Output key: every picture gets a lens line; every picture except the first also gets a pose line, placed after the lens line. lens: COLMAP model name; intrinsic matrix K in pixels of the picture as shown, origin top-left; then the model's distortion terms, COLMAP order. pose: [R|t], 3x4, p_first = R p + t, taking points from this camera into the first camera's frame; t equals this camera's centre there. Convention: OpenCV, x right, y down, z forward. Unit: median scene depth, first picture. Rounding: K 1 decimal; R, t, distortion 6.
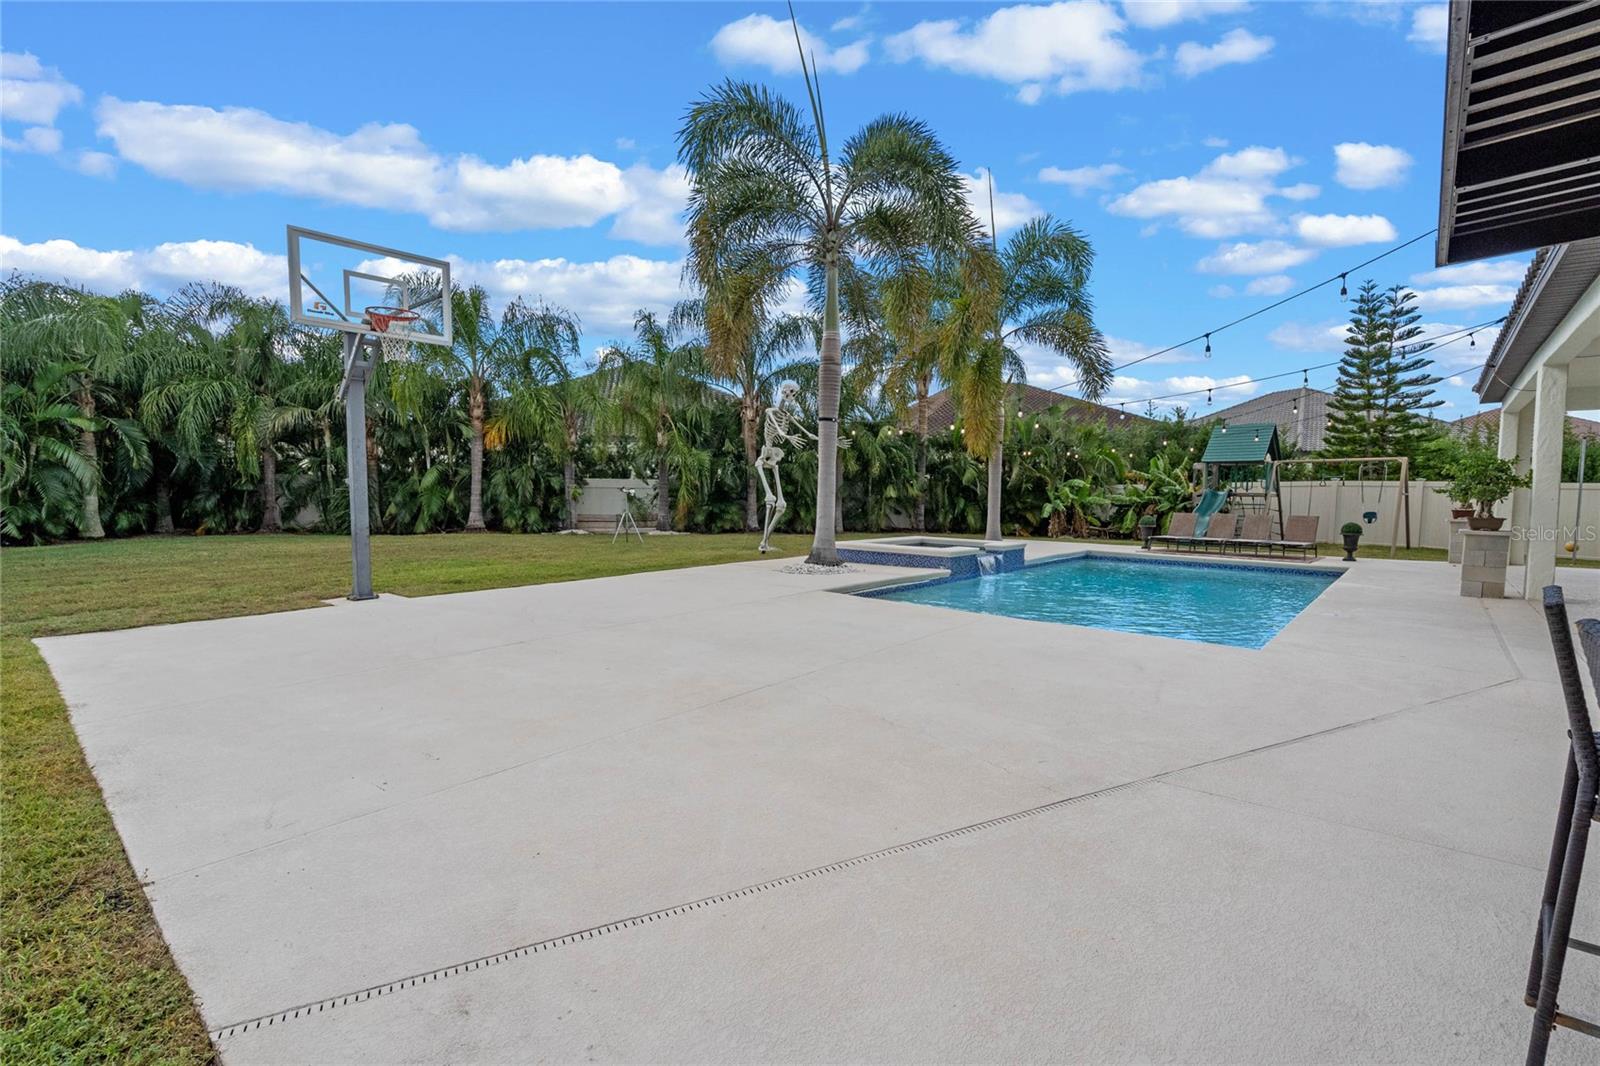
lens RADIAL K [[735.0, 0, 793.3], [0, 735.0, 535.4], [0, 0, 1]] dist [-0.012281, 0.004515]
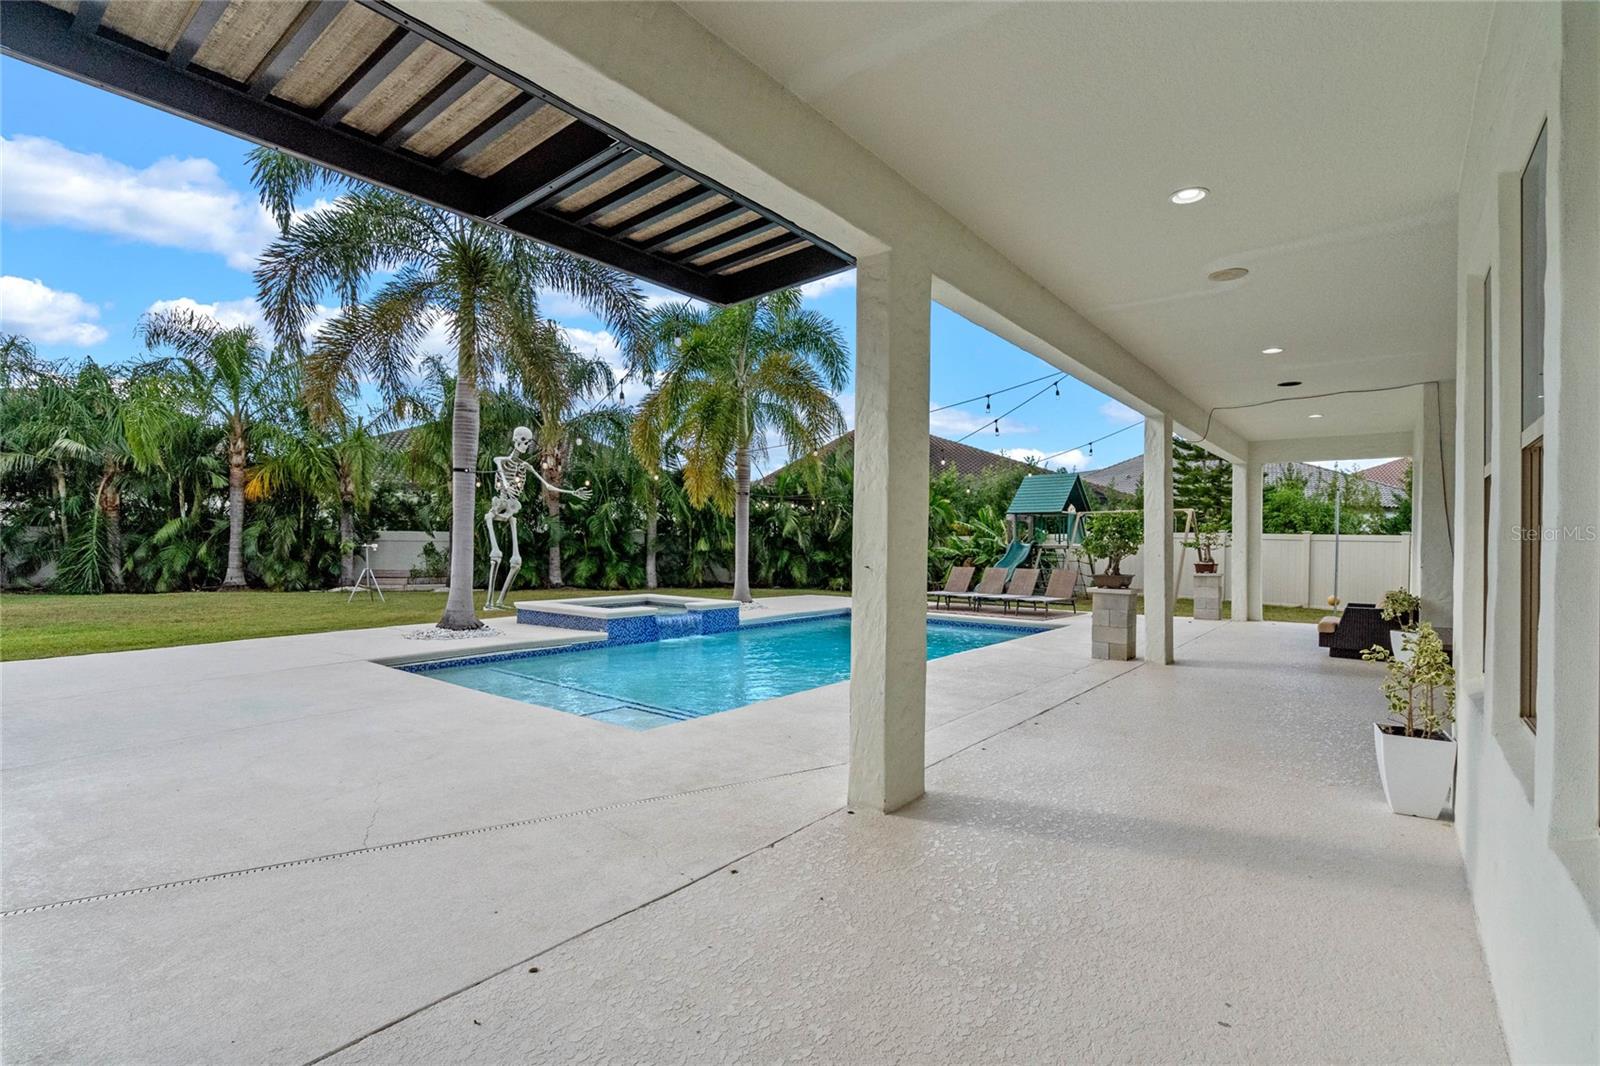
lens RADIAL K [[735.0, 0, 813.3], [0, 735.0, 539.2], [0, 0, 1]] dist [-0.012281, 0.004515]
pose [[0.997689, -0.001534, 0.067934, 0.227378], [0.005881, 0.997943, -0.063840, -0.005413], [-0.067697, 0.064092, 0.995645, 0.038361]]
